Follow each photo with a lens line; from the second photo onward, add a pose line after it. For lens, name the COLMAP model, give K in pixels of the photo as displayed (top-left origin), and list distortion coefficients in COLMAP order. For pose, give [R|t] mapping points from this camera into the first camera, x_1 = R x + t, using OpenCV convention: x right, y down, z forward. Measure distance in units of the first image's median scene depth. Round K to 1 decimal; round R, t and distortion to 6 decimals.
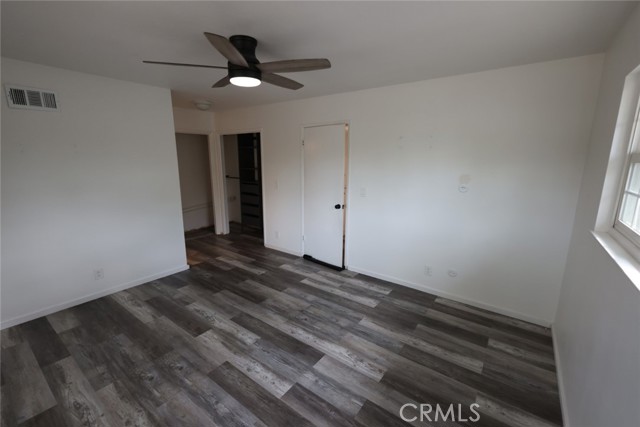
lens RADIAL K [[277.0, 0, 320.9], [0, 277.0, 213.1], [0, 0, 1]] dist [-0.000243, 0.000003]
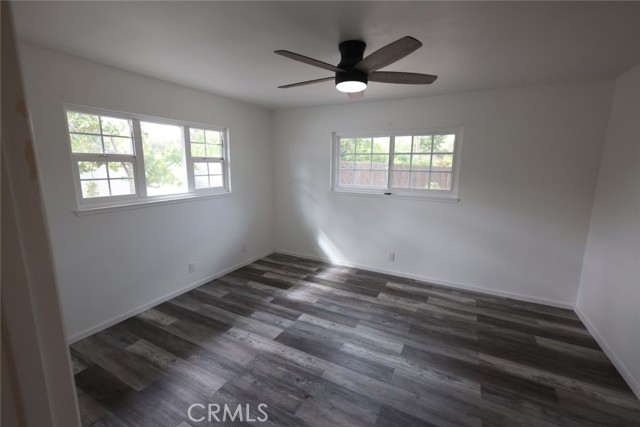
lens RADIAL K [[277.0, 0, 319.5], [0, 277.0, 211.7], [0, 0, 1]] dist [-0.000243, 0.000003]
pose [[-0.988861, 0.008360, -0.148607, -0.006922], [-0.046288, 0.931641, 0.360419, -0.382192], [0.141462, 0.363283, -0.920877, 1.913843]]
